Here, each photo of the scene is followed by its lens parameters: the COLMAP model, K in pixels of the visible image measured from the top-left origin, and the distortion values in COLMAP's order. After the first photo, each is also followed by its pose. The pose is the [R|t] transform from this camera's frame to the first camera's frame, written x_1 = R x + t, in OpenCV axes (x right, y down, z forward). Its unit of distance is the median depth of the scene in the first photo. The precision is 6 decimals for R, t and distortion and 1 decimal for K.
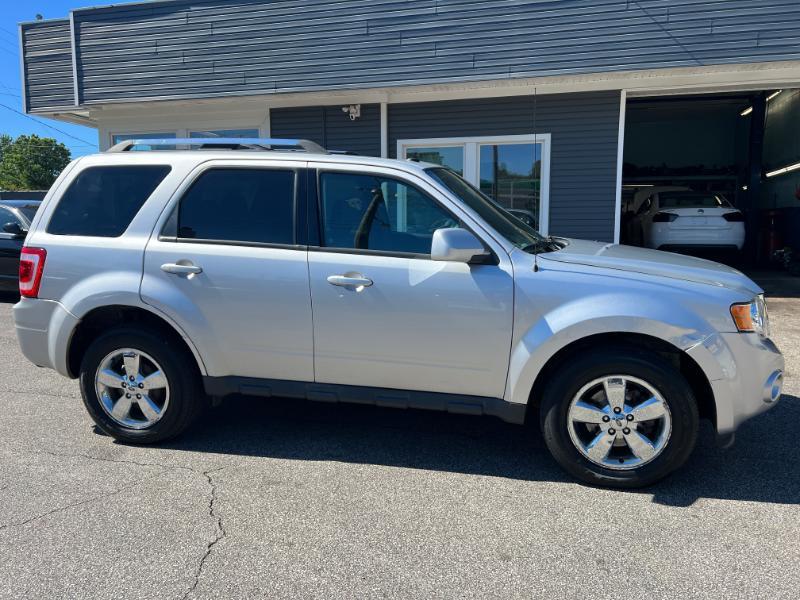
lens RADIAL K [[609.1, 0, 400.0], [0, 609.1, 300.0], [0, 0, 1]] dist [0.054360, -0.065403]
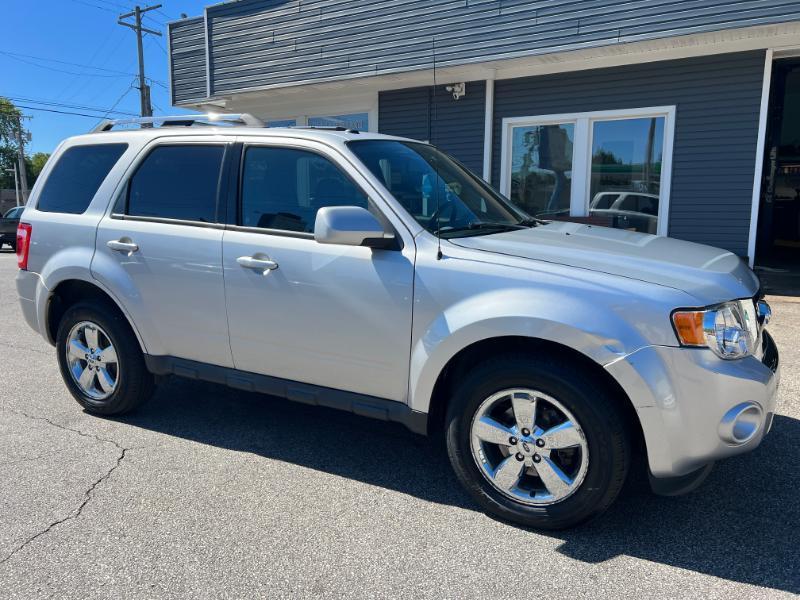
lens RADIAL K [[609.1, 0, 400.0], [0, 609.1, 300.0], [0, 0, 1]] dist [0.054360, -0.065403]
pose [[0.960654, 0.049074, -0.273378, 0.355933], [-0.043148, 0.998686, 0.027651, -0.009663], [0.274376, -0.014767, 0.961509, 0.150782]]
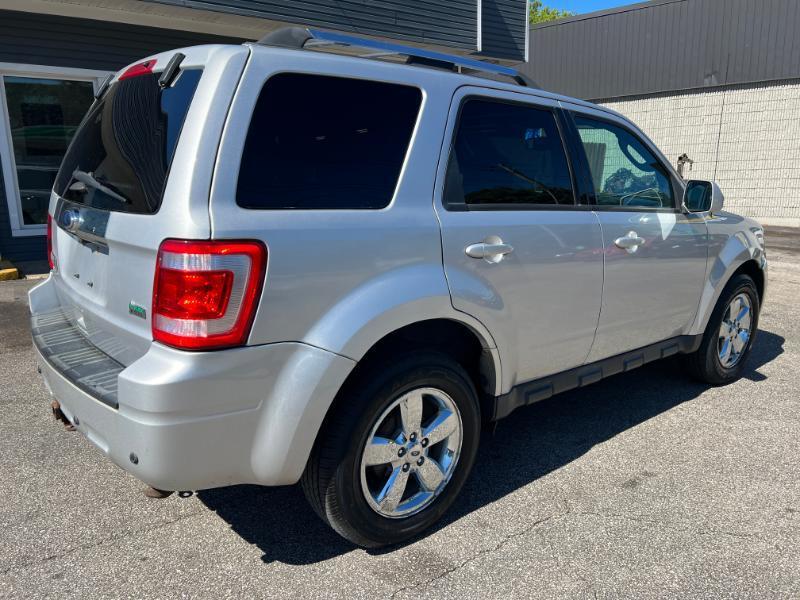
lens RADIAL K [[608.2, 0, 407.2], [0, 608.2, 301.7], [0, 0, 1]] dist [0.046699, -0.056467]
pose [[0.608174, -0.166181, 0.776214, -0.926777], [0.111687, 0.986028, 0.123592, -0.085726], [-0.785907, 0.011527, 0.618237, 0.647944]]
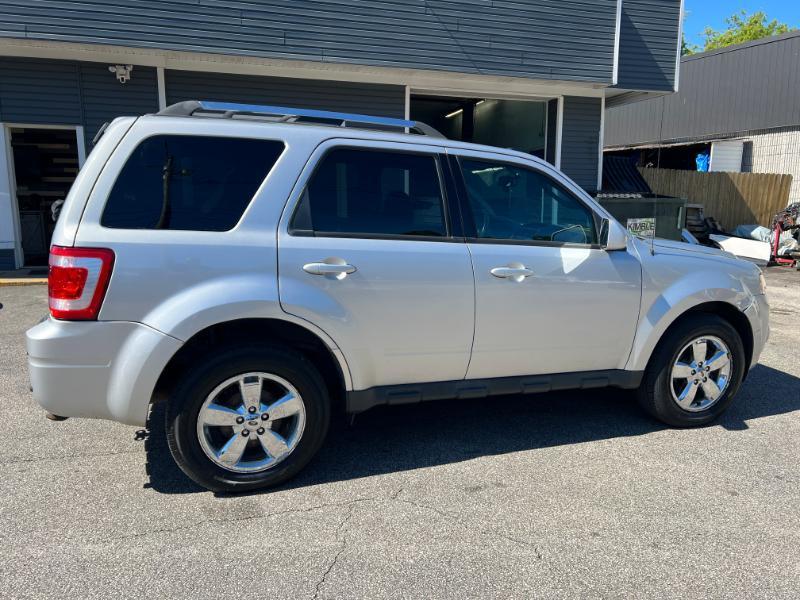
lens RADIAL K [[608.2, 0, 407.2], [0, 608.2, 301.7], [0, 0, 1]] dist [0.046699, -0.056467]
pose [[0.837314, -0.077532, 0.541197, -0.709764], [0.060607, 0.996956, 0.049055, -0.039063], [-0.543353, -0.008274, 0.839464, 0.242015]]
